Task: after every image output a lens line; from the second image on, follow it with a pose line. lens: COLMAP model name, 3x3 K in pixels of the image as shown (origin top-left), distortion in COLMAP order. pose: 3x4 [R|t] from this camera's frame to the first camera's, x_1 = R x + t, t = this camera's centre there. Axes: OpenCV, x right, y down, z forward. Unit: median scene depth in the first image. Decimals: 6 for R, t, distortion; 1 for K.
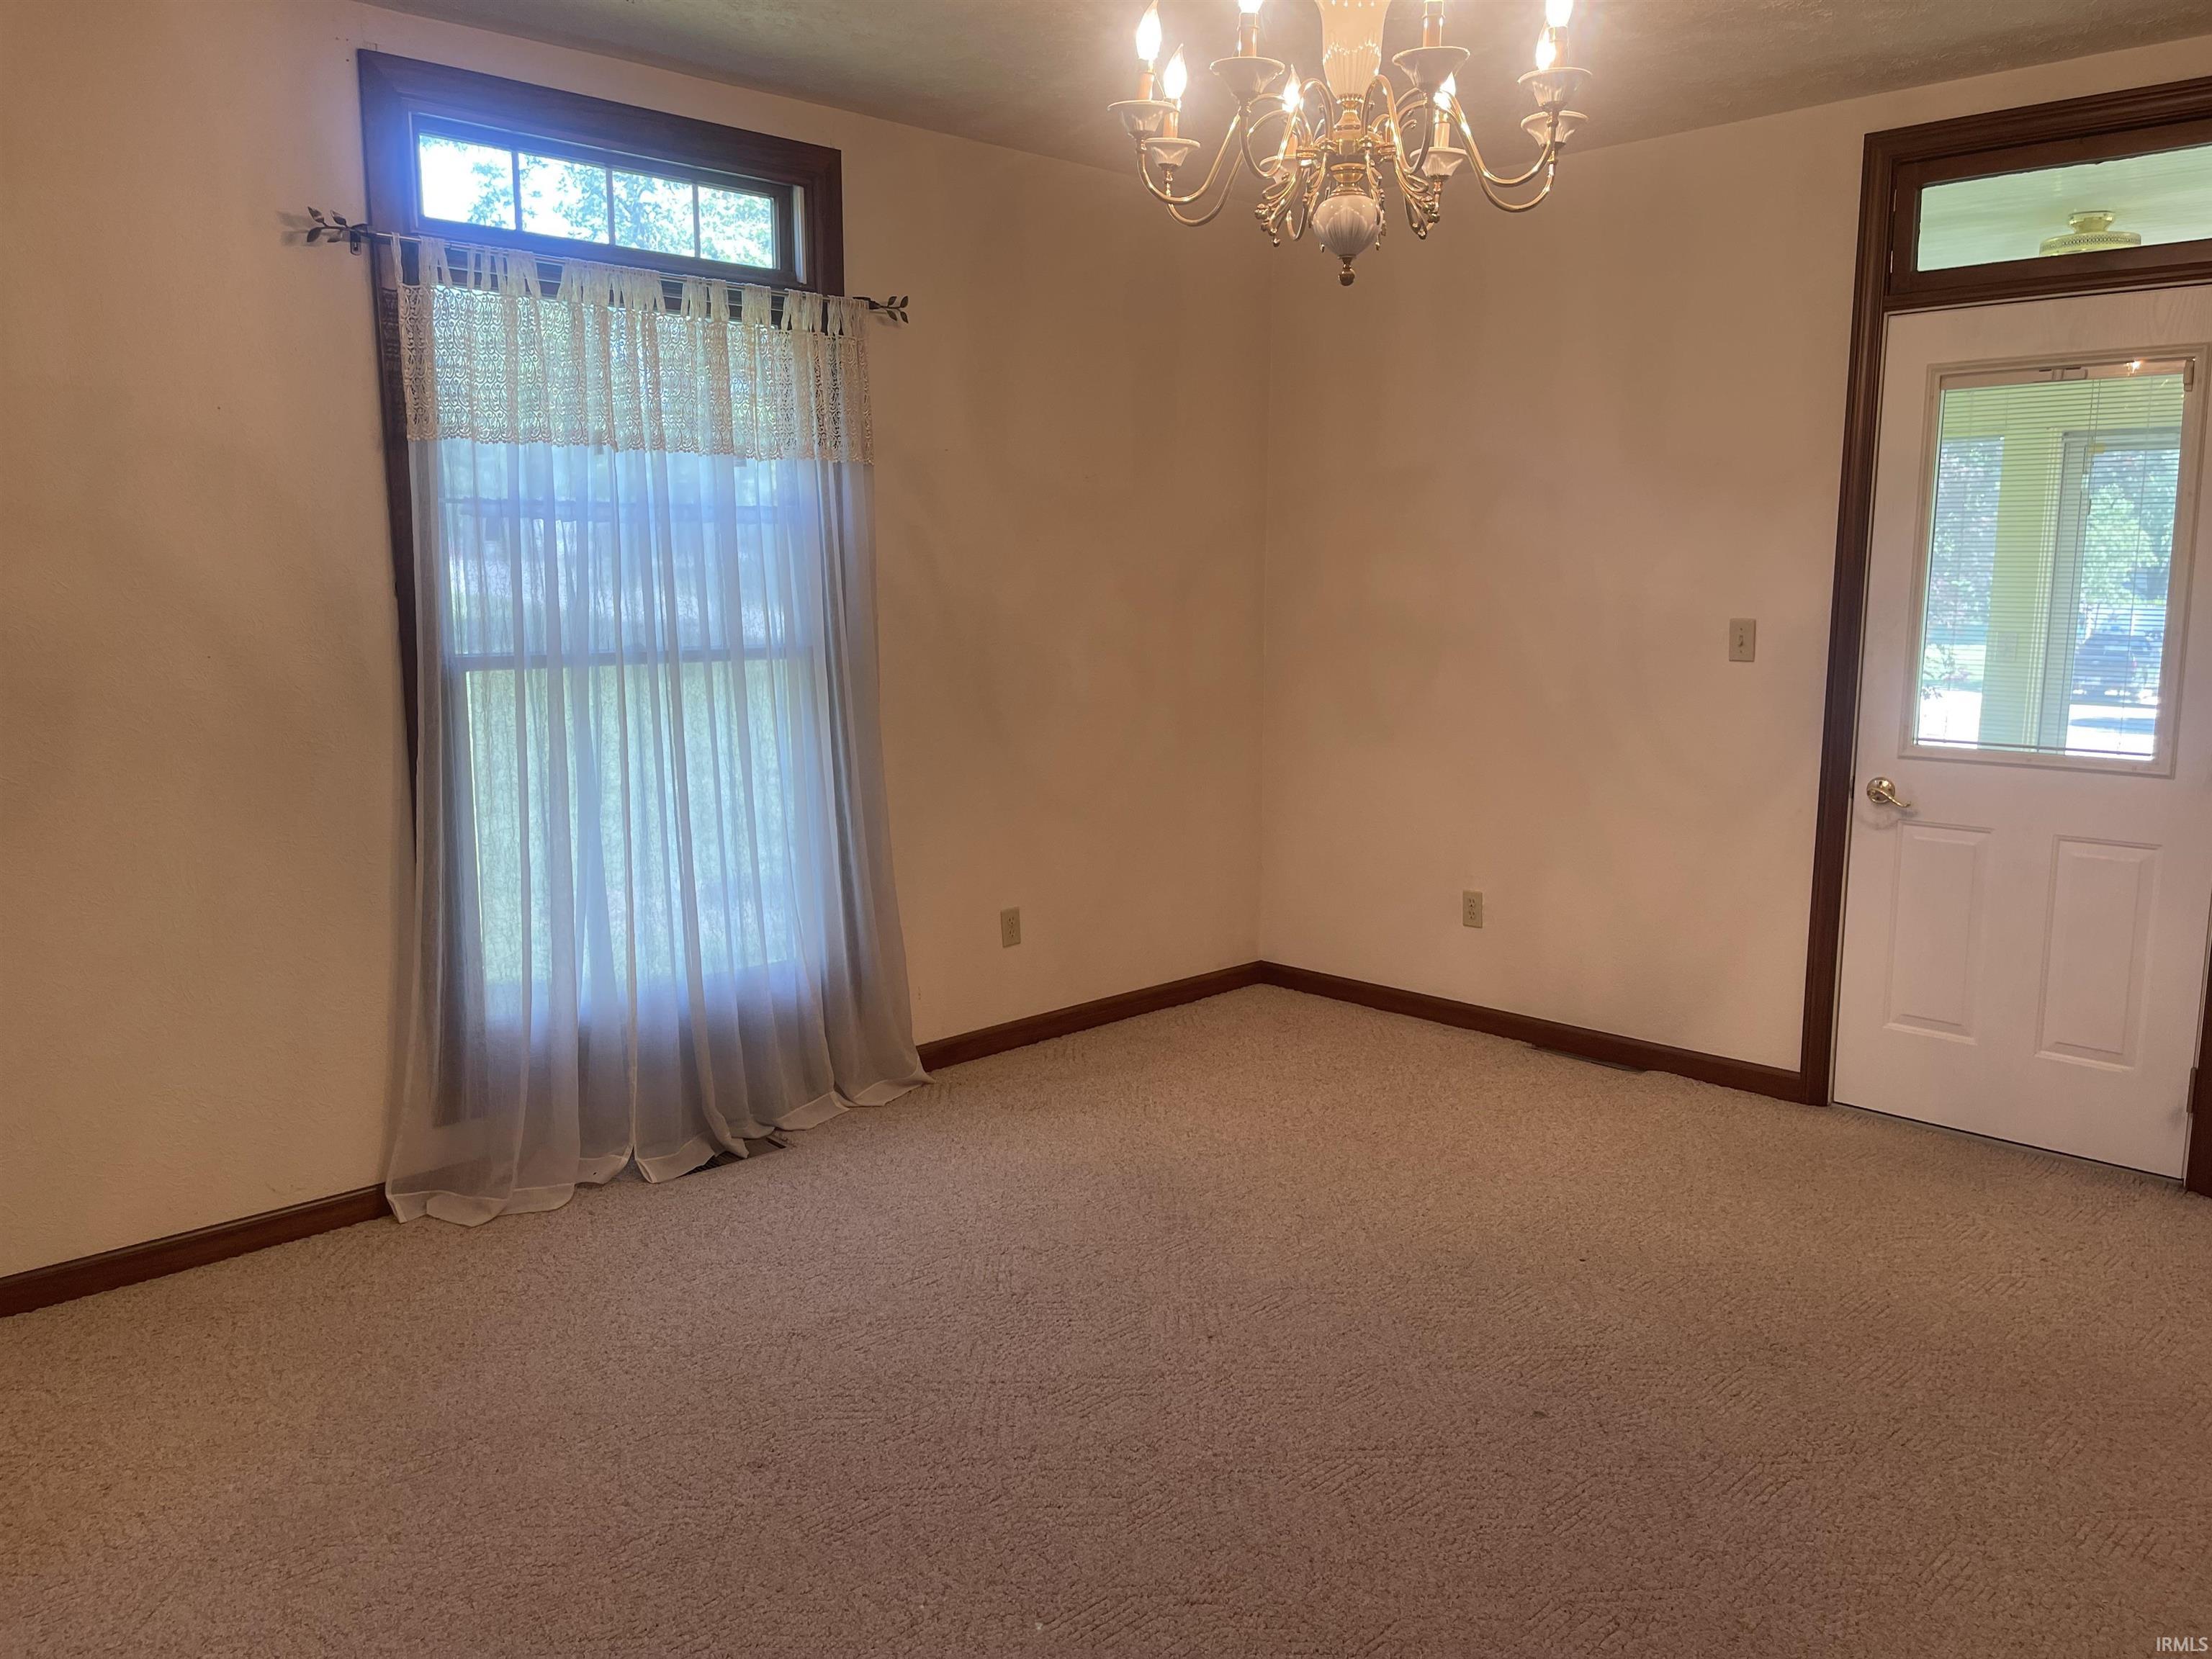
lens RADIAL K [[1665.1, 0, 1110.1], [0, 1665.1, 849.5], [0, 0, 1]] dist [0.045979, -0.025667]
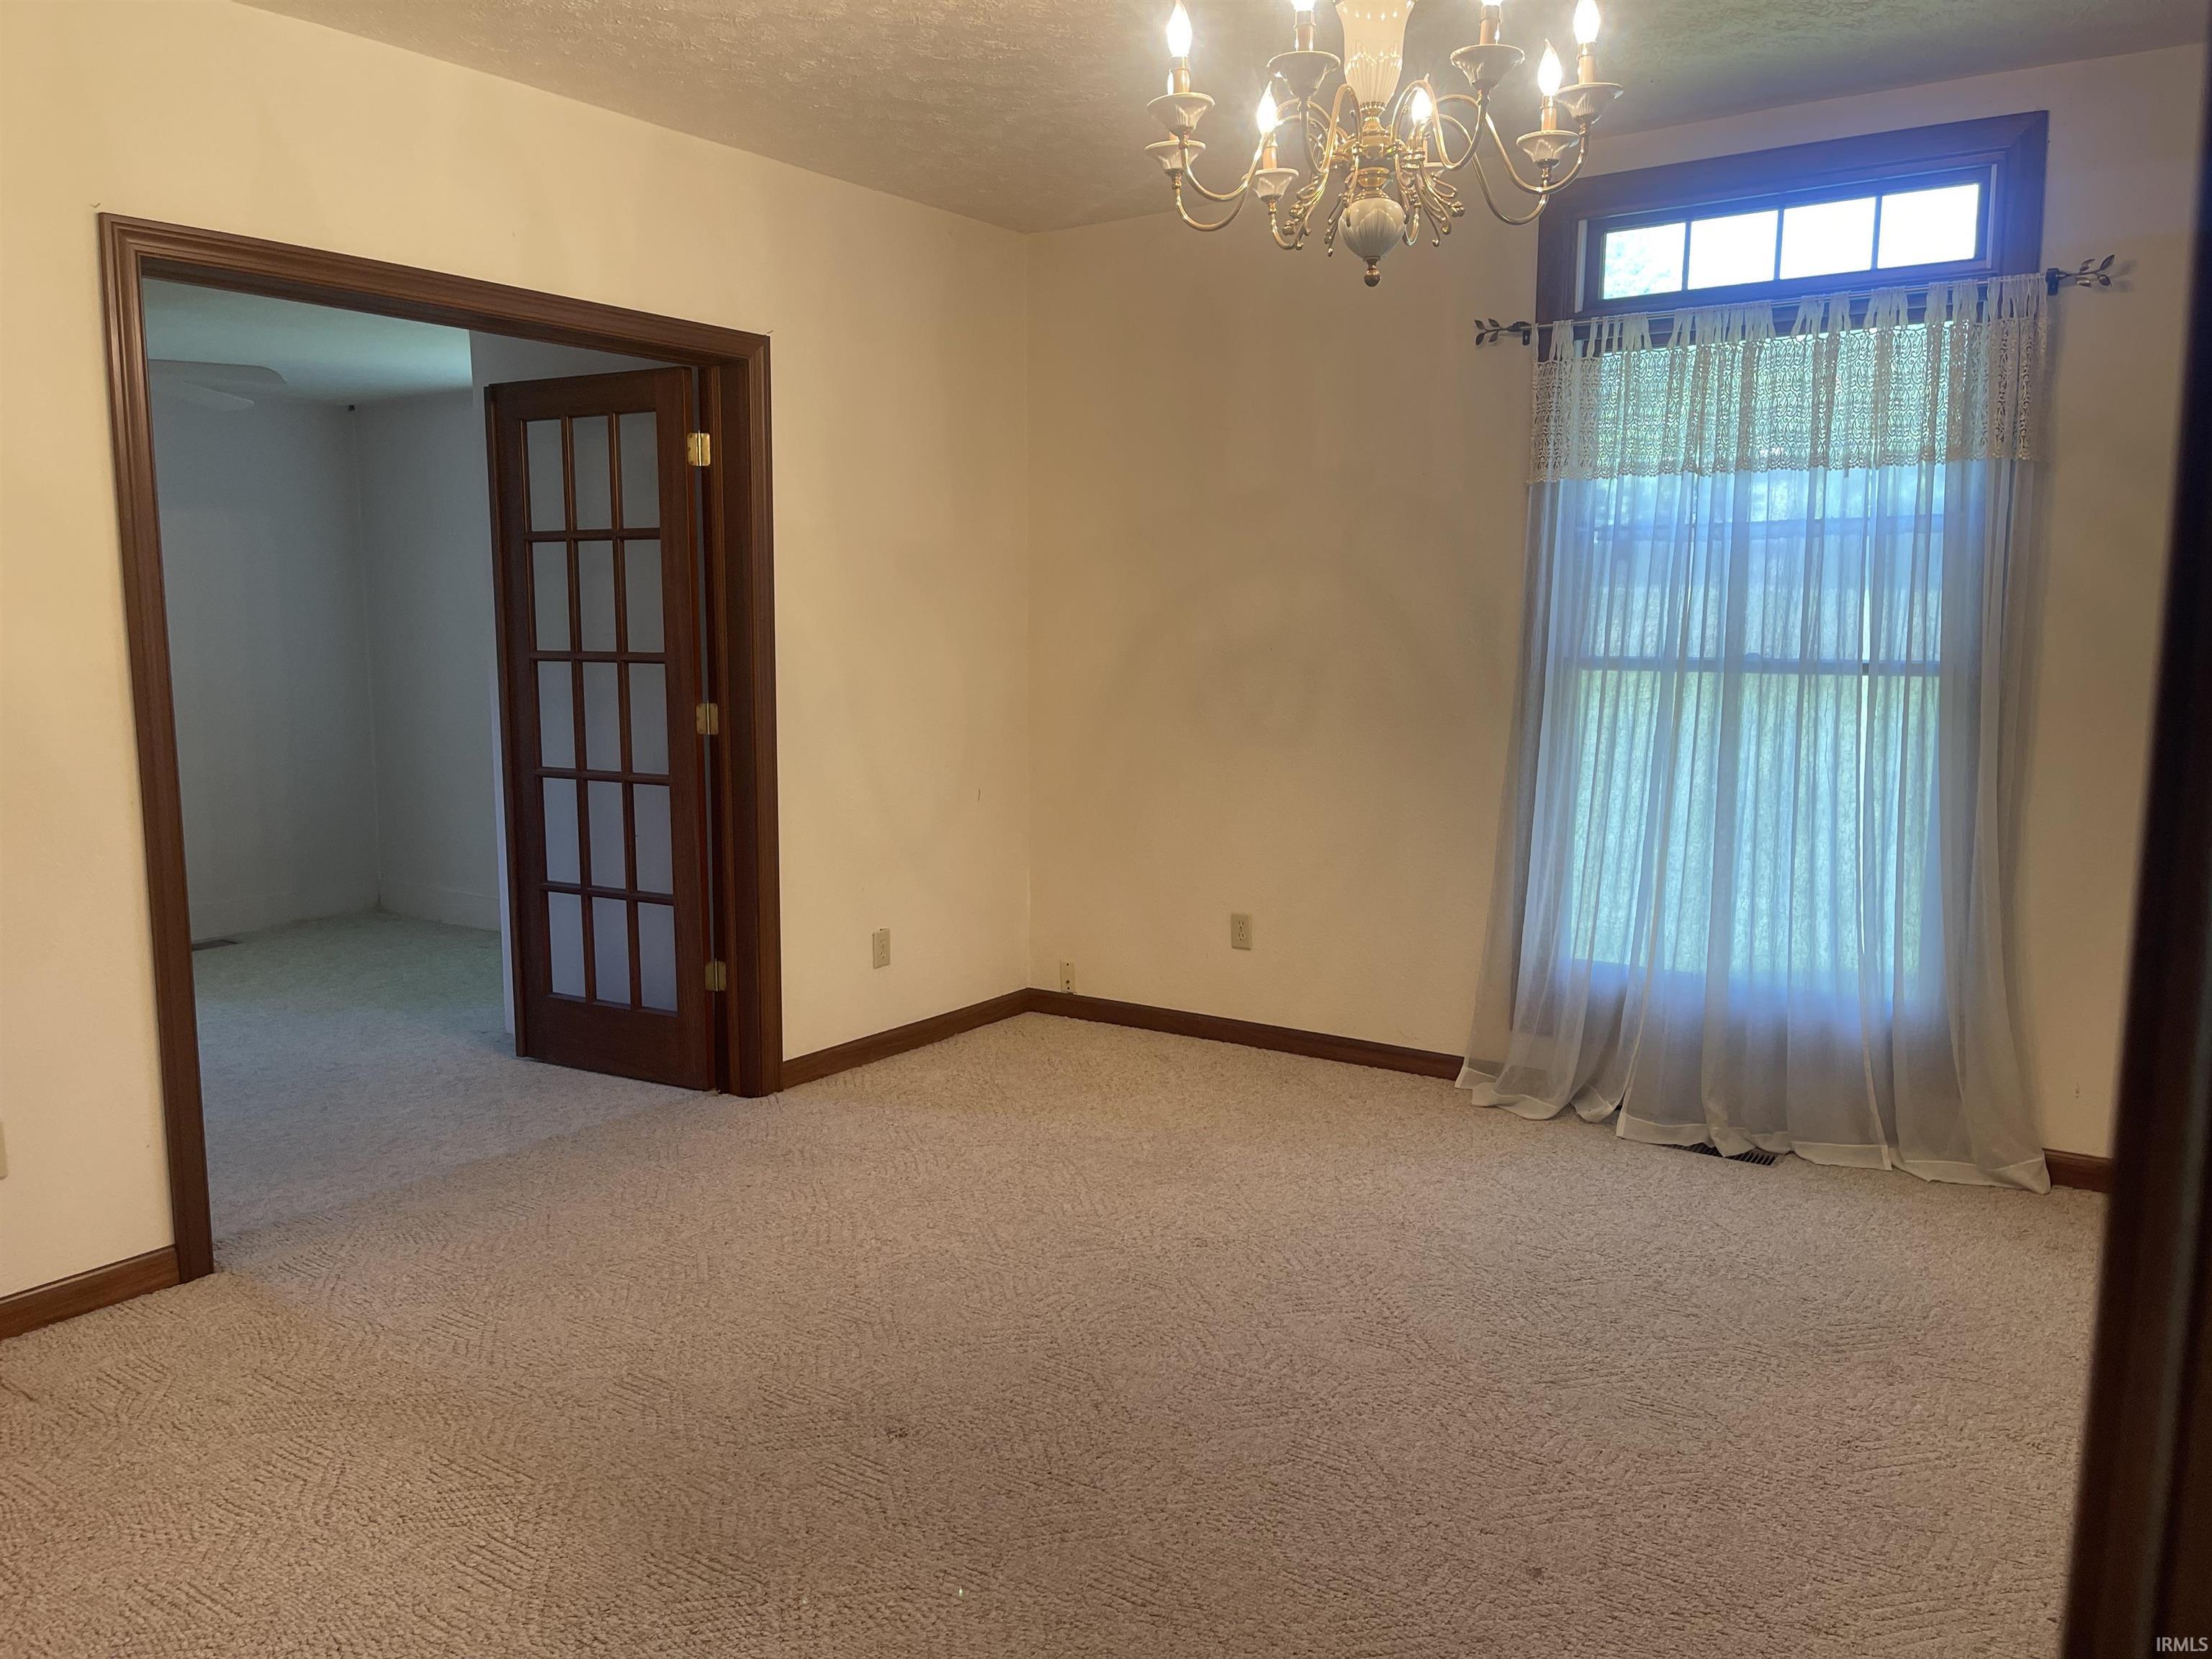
lens RADIAL K [[1665.1, 0, 1109.1], [0, 1665.1, 815.2], [0, 0, 1]] dist [0.045979, -0.025667]
pose [[0.199988, 0.116788, -0.972813, 0.661931], [-0.170060, 0.981939, 0.082923, -0.039546], [0.964927, 0.148853, 0.216237, 0.385453]]
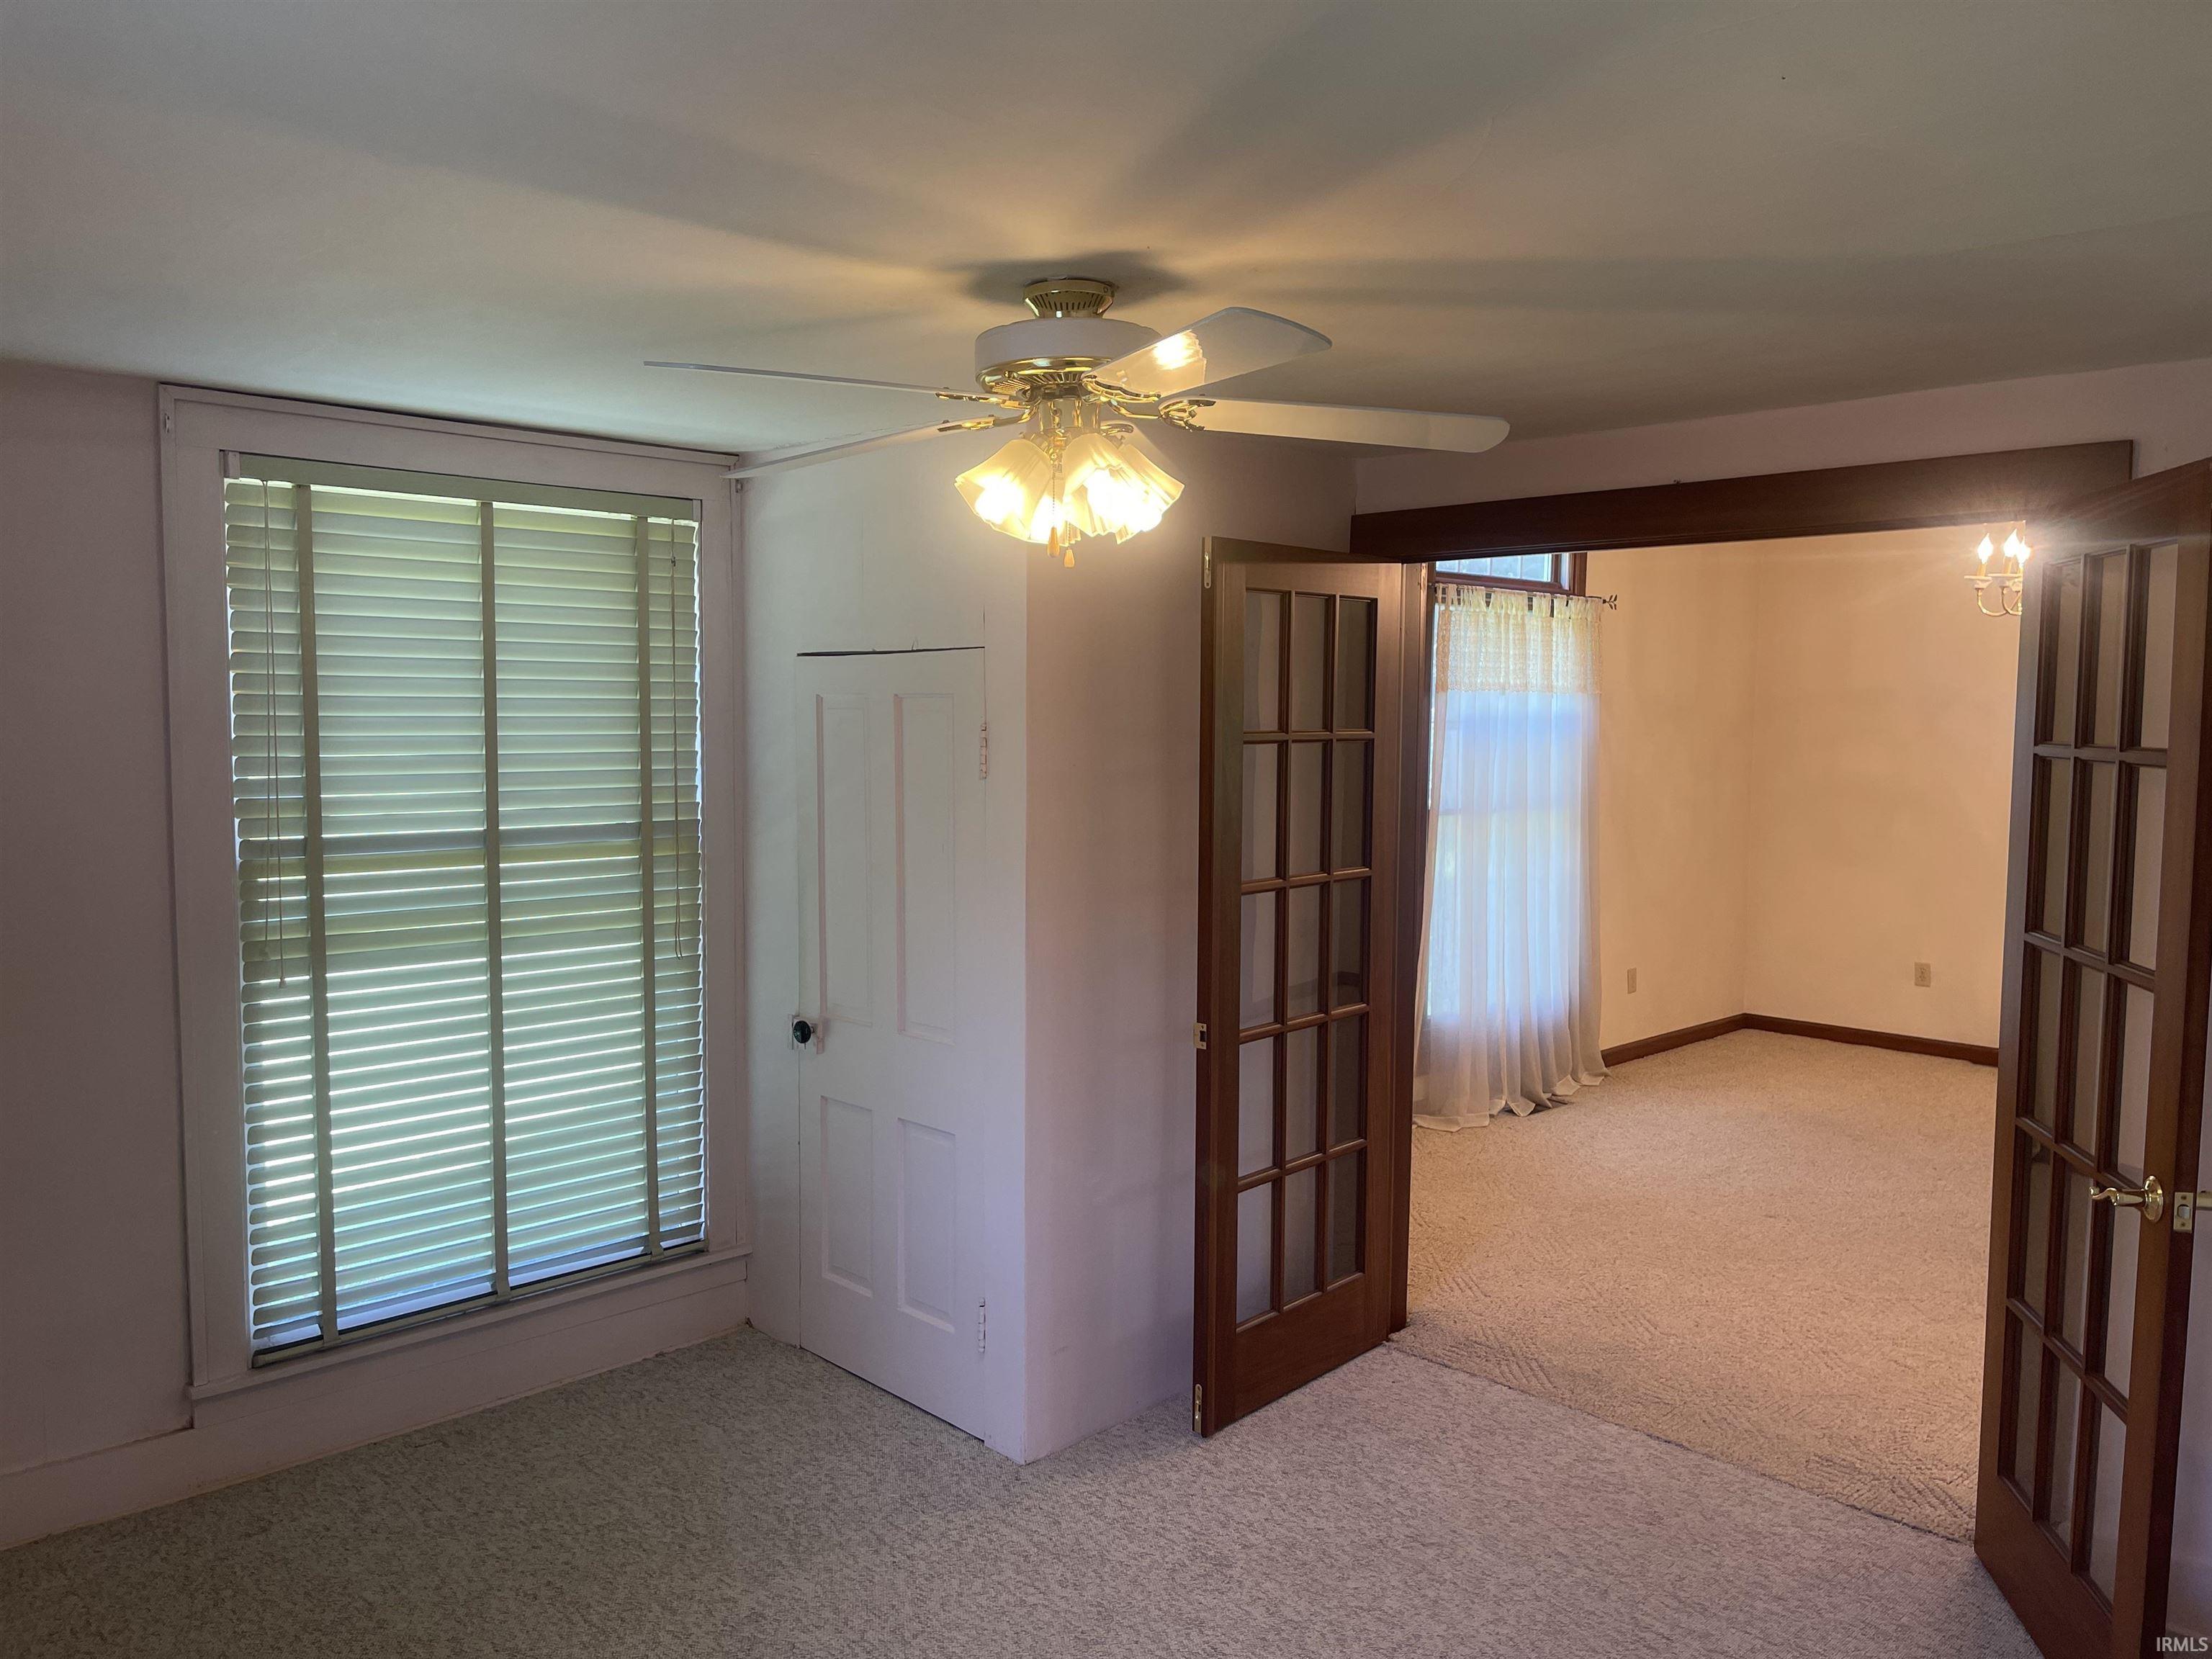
lens RADIAL K [[1665.1, 0, 1103.2], [0, 1665.1, 826.9], [0, 0, 1]] dist [0.045979, -0.025667]
pose [[0.999954, 0.008279, 0.004902, -0.664429], [-0.007747, 0.994946, -0.100111, 0.075625], [-0.005707, 0.100068, 0.994964, -0.665304]]
